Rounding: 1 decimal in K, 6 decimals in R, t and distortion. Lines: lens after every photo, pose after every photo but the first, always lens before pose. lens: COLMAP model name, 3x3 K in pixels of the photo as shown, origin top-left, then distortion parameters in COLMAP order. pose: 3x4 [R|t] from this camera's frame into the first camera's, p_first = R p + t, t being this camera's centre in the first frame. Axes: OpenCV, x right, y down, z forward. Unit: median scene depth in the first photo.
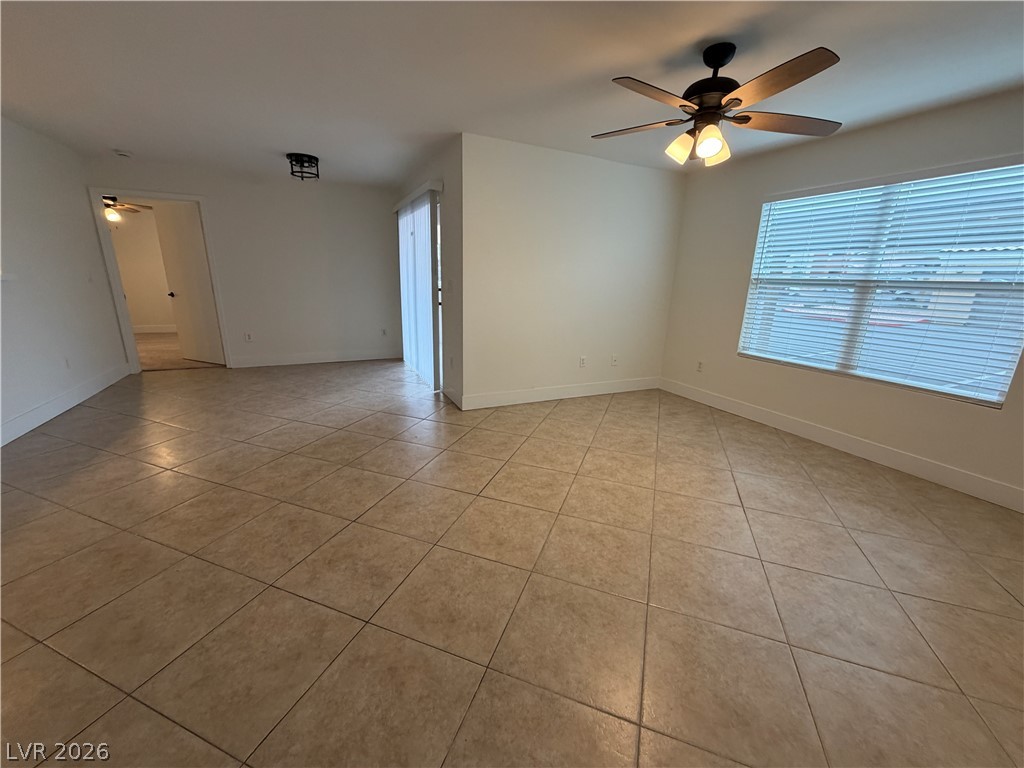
lens RADIAL K [[406.7, 0, 509.3], [0, 406.7, 384.7], [0, 0, 1]] dist [0.000271, -0.000525]
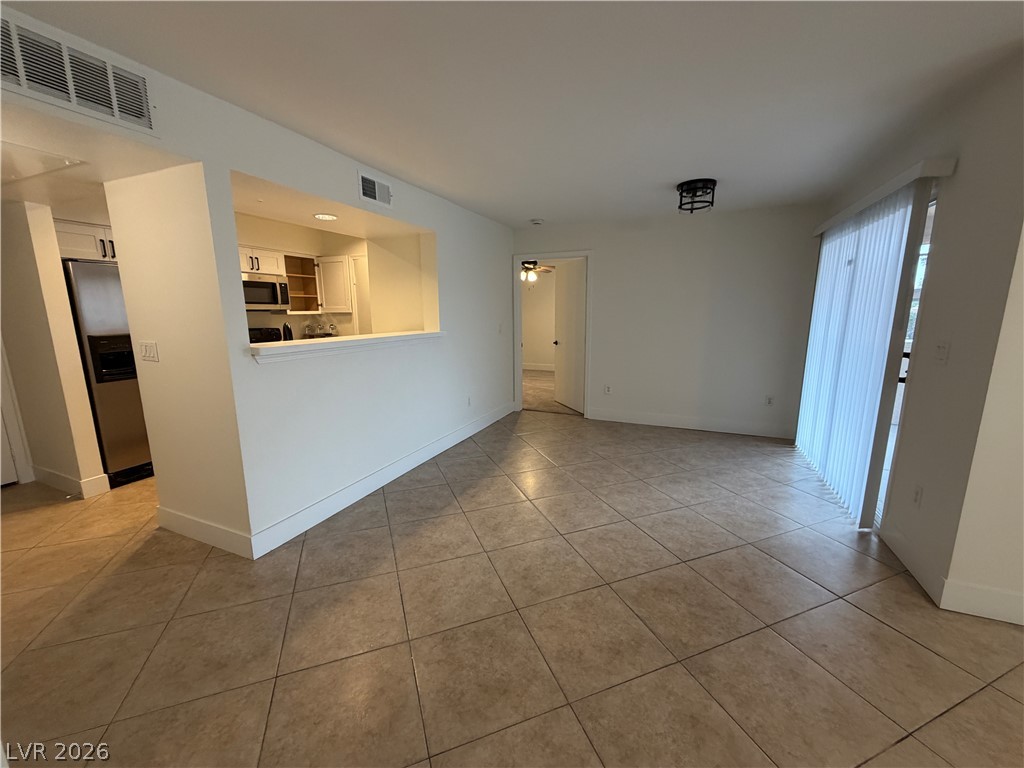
lens RADIAL K [[406.7, 0, 509.3], [0, 406.7, 384.7], [0, 0, 1]] dist [0.000271, -0.000525]
pose [[0.662044, 0.106296, -0.741888, -0.109111], [-0.175547, 0.984347, -0.015619, -0.088035], [0.728615, 0.140577, 0.670341, 0.235499]]
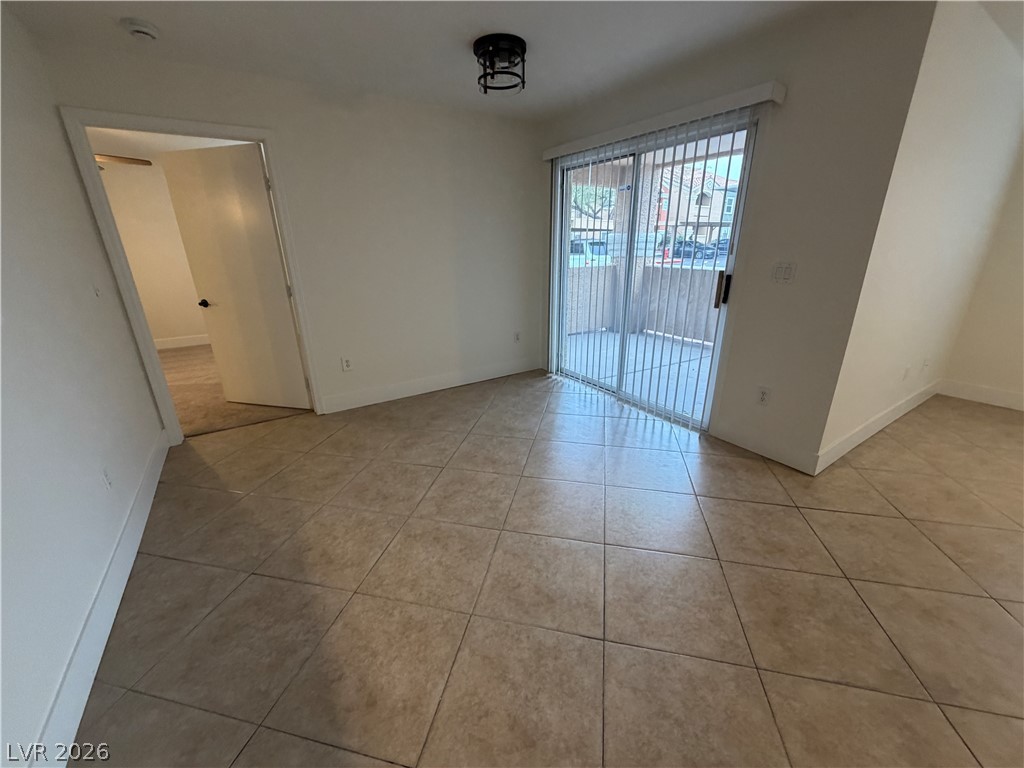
lens RADIAL K [[403.6, 0, 514.4], [0, 403.6, 390.4], [0, 0, 1]] dist [-0.000241, -0.000268]
pose [[0.989119, -0.085045, 0.120044, -0.557866], [0.073959, 0.992824, 0.093968, -0.140535], [-0.127174, -0.084067, 0.988311, 0.403960]]
